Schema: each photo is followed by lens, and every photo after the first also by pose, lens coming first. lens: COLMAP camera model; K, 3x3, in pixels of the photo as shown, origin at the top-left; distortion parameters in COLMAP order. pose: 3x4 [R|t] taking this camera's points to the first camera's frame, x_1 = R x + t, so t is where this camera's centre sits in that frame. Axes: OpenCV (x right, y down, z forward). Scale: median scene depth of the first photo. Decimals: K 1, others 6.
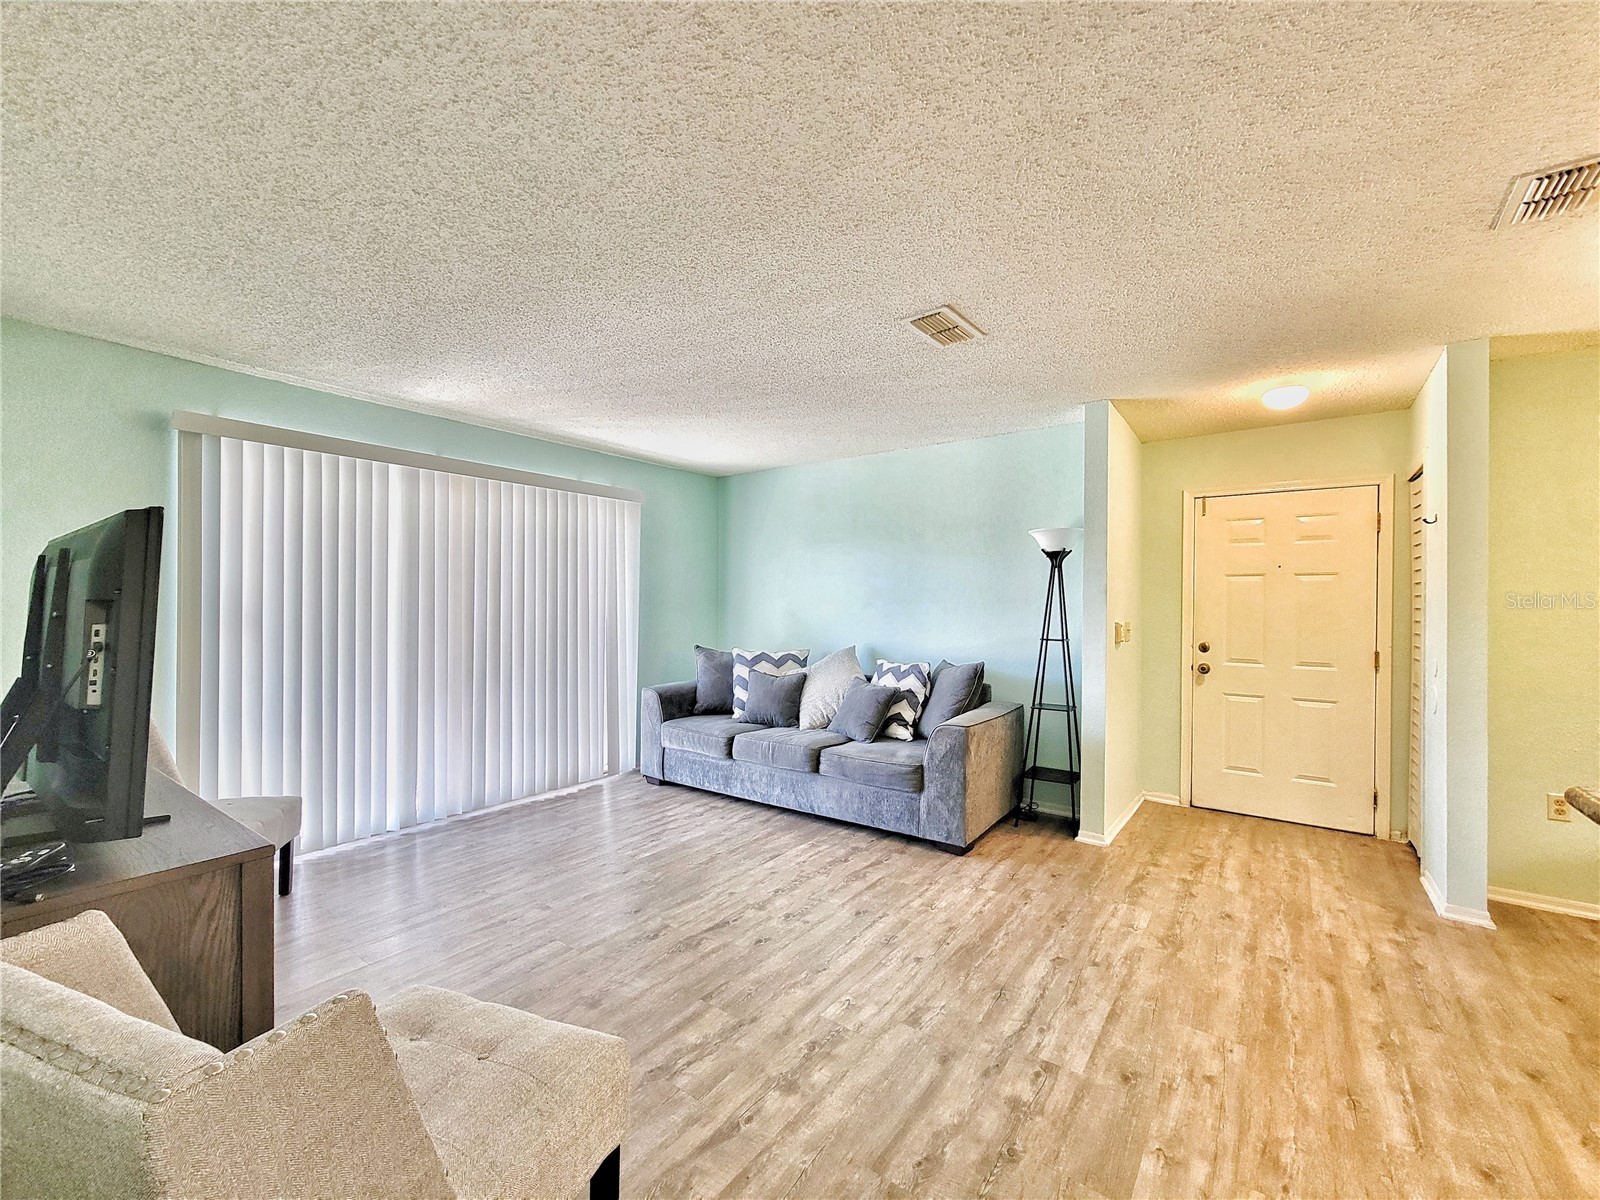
lens RADIAL K [[652.5, 0, 799.4], [0, 652.5, 604.3], [0, 0, 1]] dist [-0.000991, -0.000611]
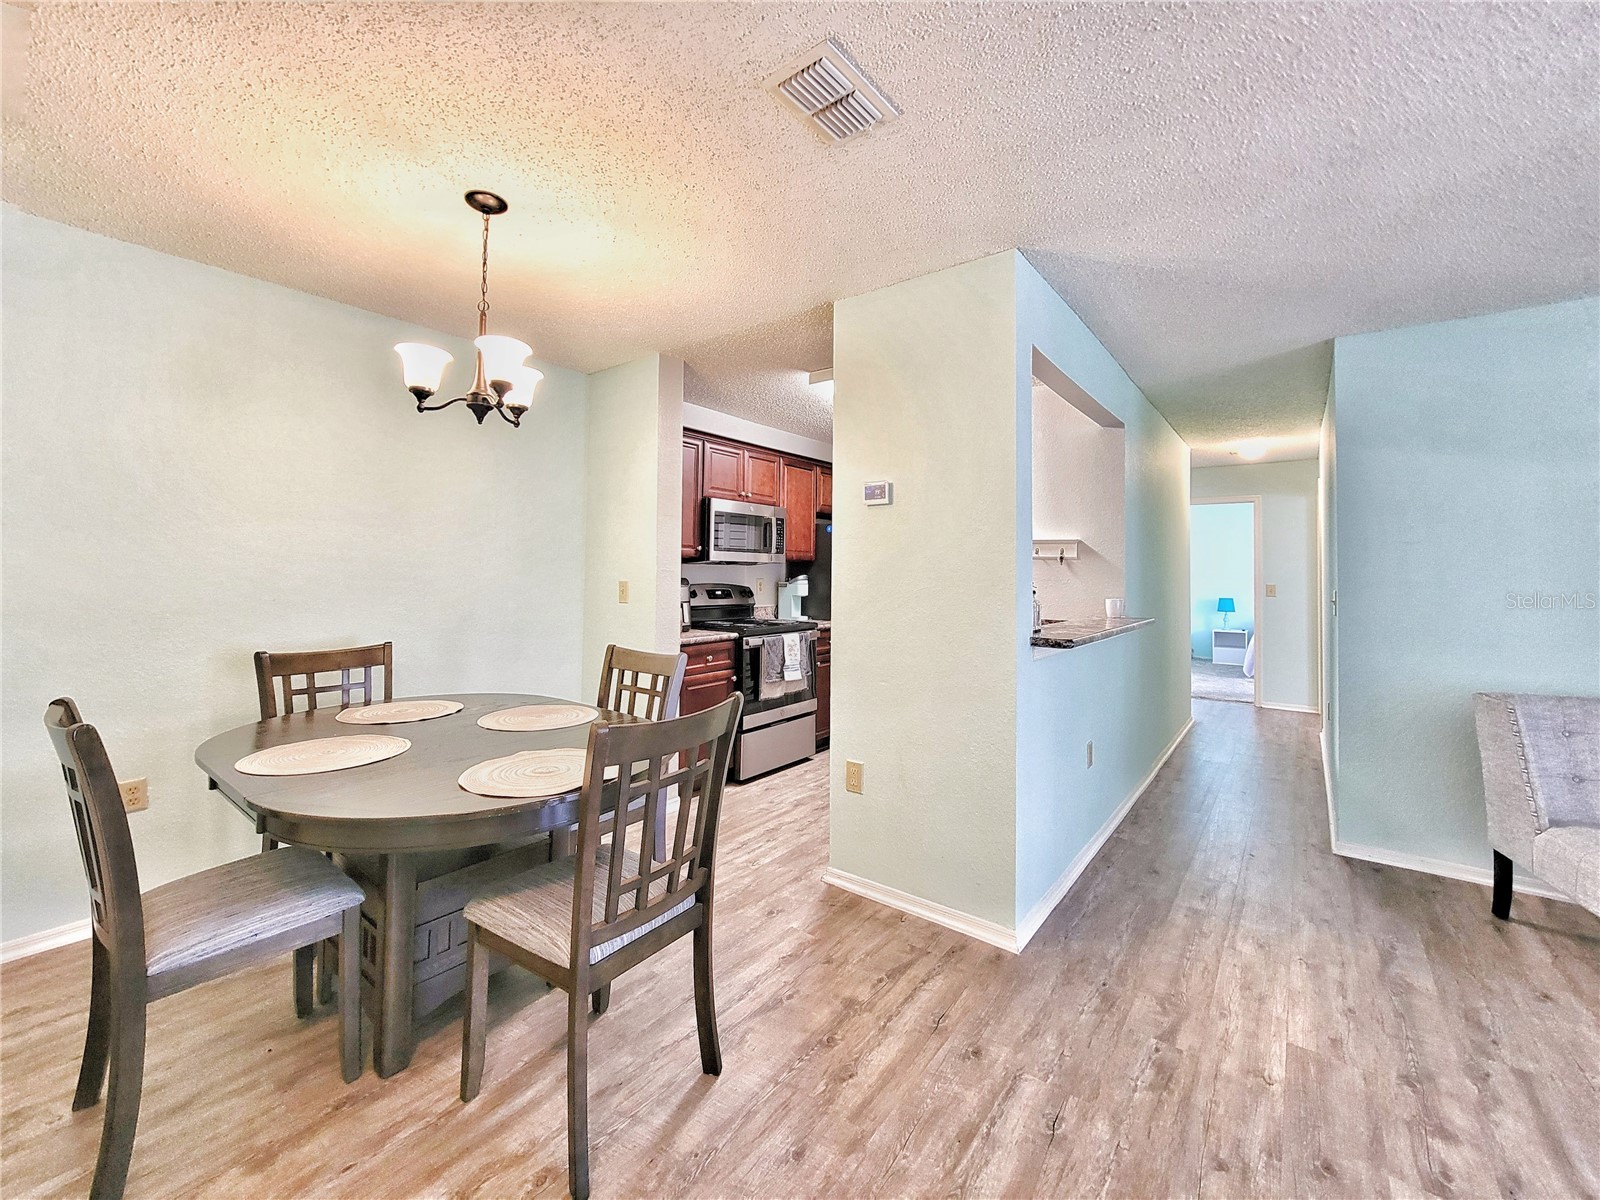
lens RADIAL K [[652.5, 0, 798.8], [0, 652.5, 558.7], [0, 0, 1]] dist [-0.000991, -0.000611]
pose [[-0.999583, -0.021573, 0.019201, 0.743435], [-0.021972, 0.999542, -0.020799, 0.018377], [-0.018744, -0.021212, -0.999599, 1.182056]]
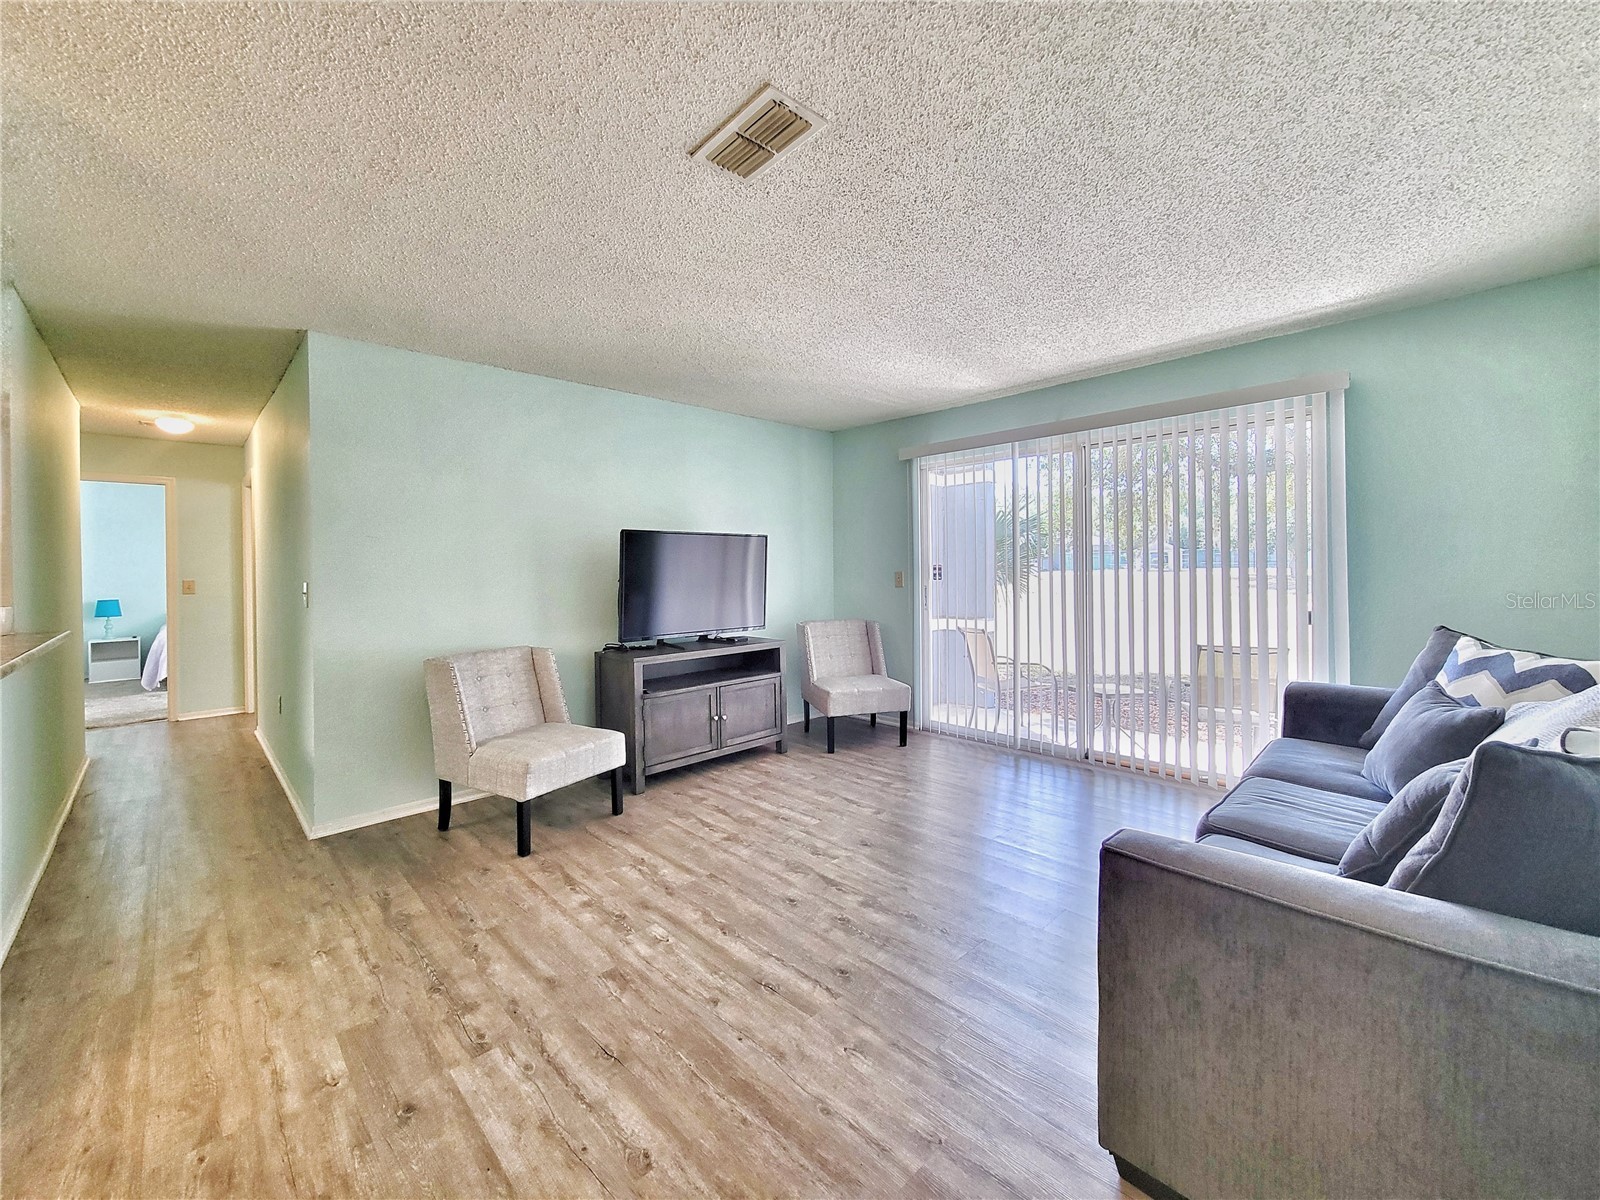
lens RADIAL K [[652.5, 0, 808.1], [0, 652.5, 573.8], [0, 0, 1]] dist [-0.000991, -0.000611]
pose [[-0.159961, 0.004155, -0.987115, 0.820138], [0.012411, 0.999921, 0.002198, 0.023367], [0.987045, -0.011900, -0.159999, 1.084872]]
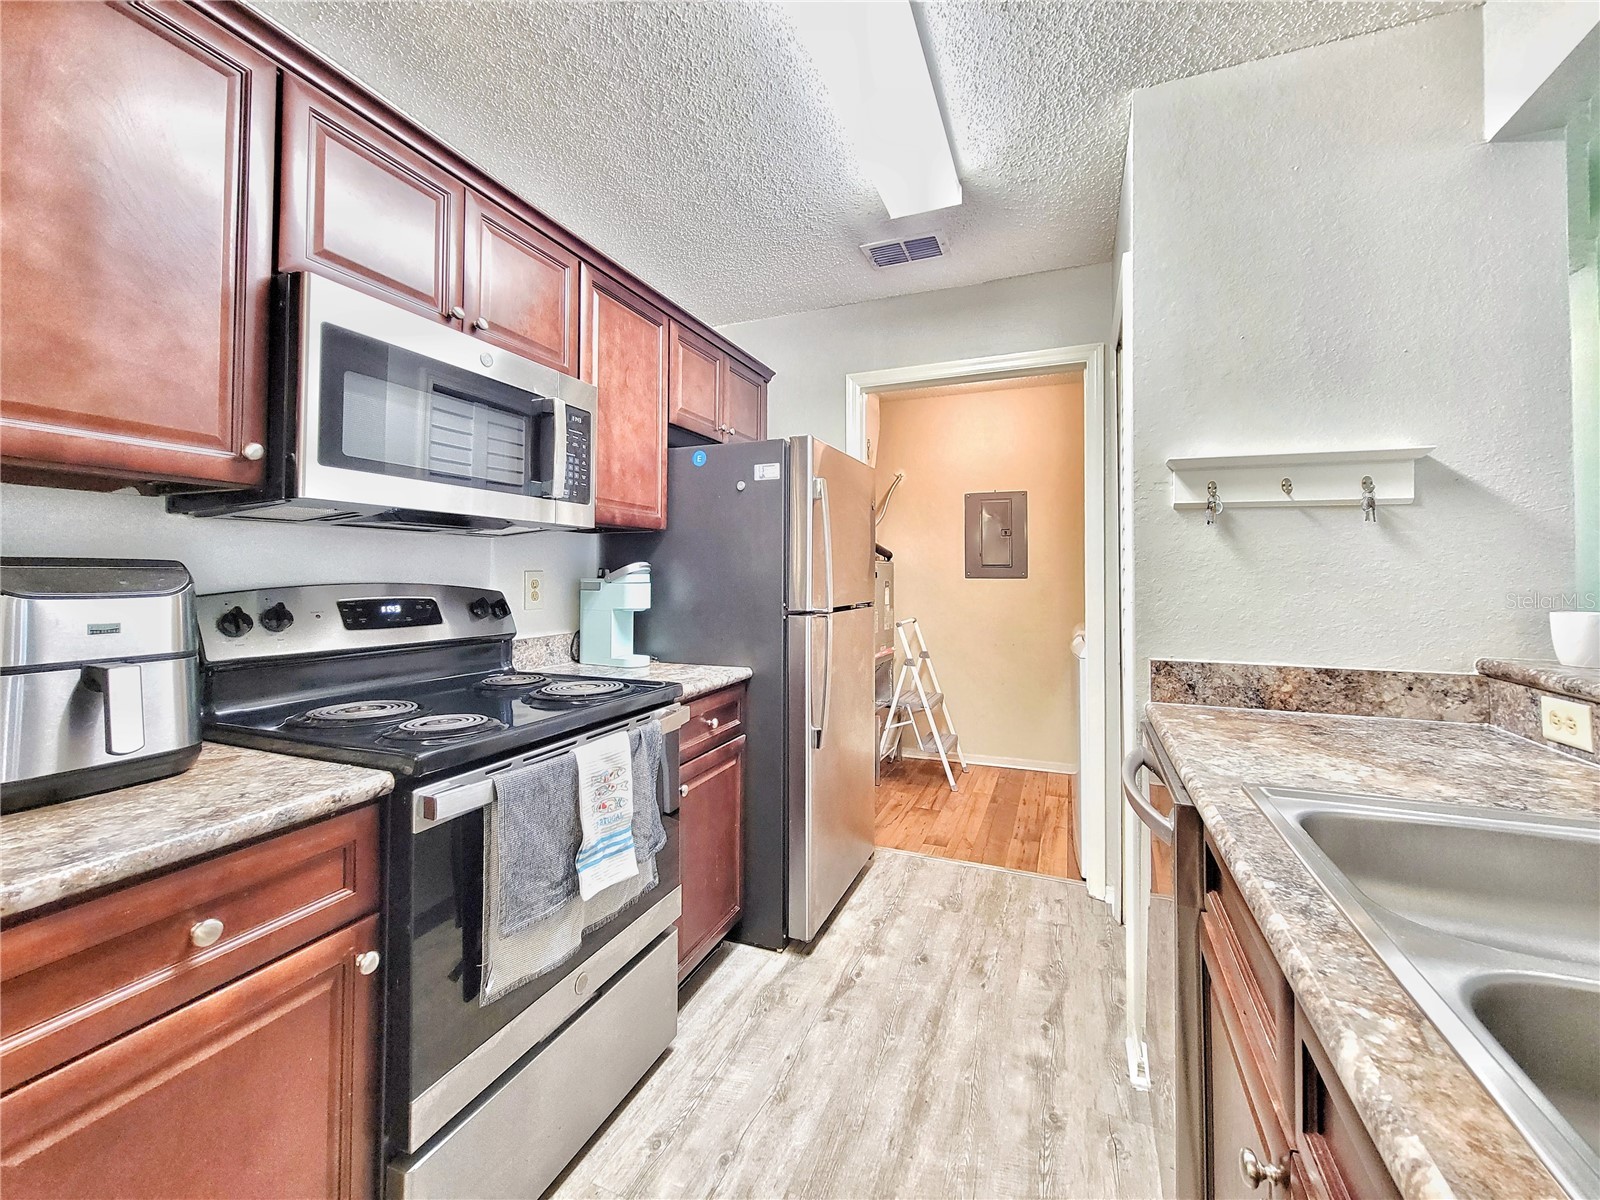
lens RADIAL K [[652.5, 0, 796.1], [0, 652.5, 558.3], [0, 0, 1]] dist [-0.000991, -0.000611]
pose [[-0.972221, -0.020944, -0.233125, 0.764565], [-0.015338, 0.999549, -0.025834, 0.039007], [0.233561, -0.021541, -0.972103, 0.179913]]
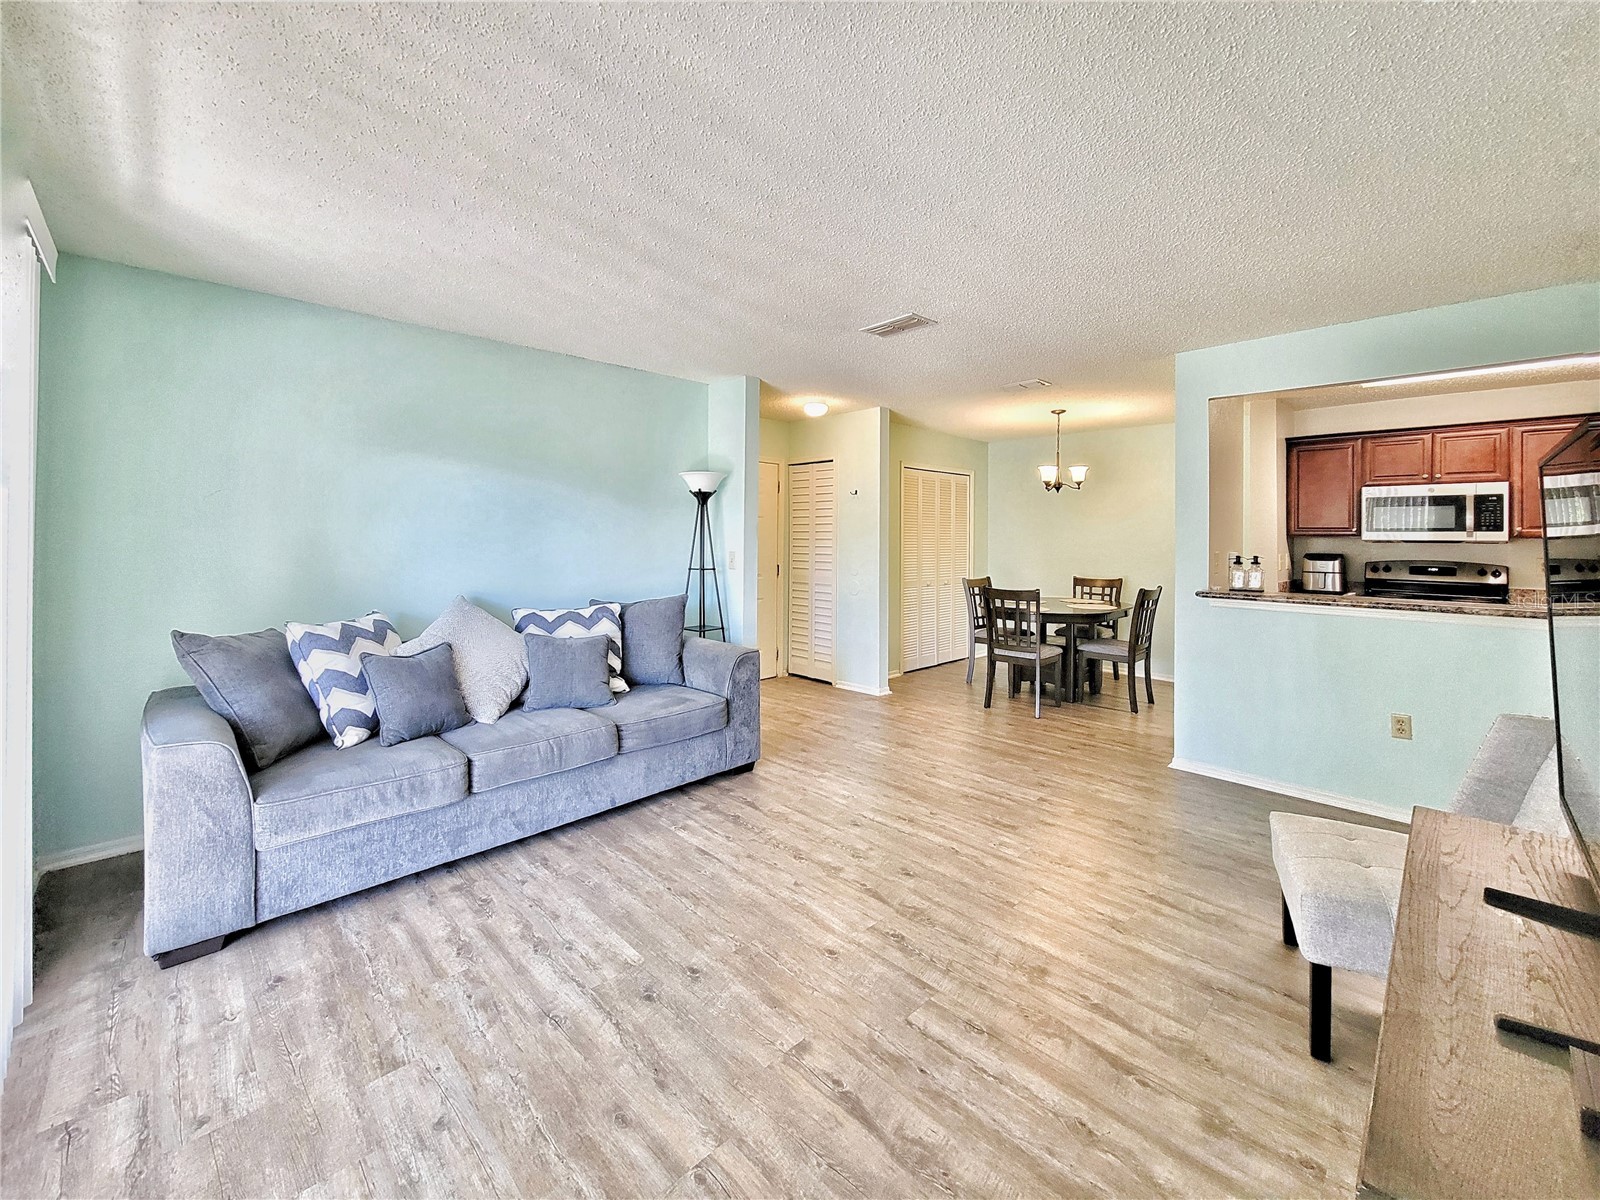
lens RADIAL K [[652.5, 0, 804.4], [0, 652.5, 532.1], [0, 0, 1]] dist [-0.000991, -0.000611]
pose [[0.160043, -0.000516, 0.987110, -1.000596], [-0.006551, 0.999977, 0.001585, -0.016790], [-0.987088, -0.006720, 0.160036, 0.914435]]
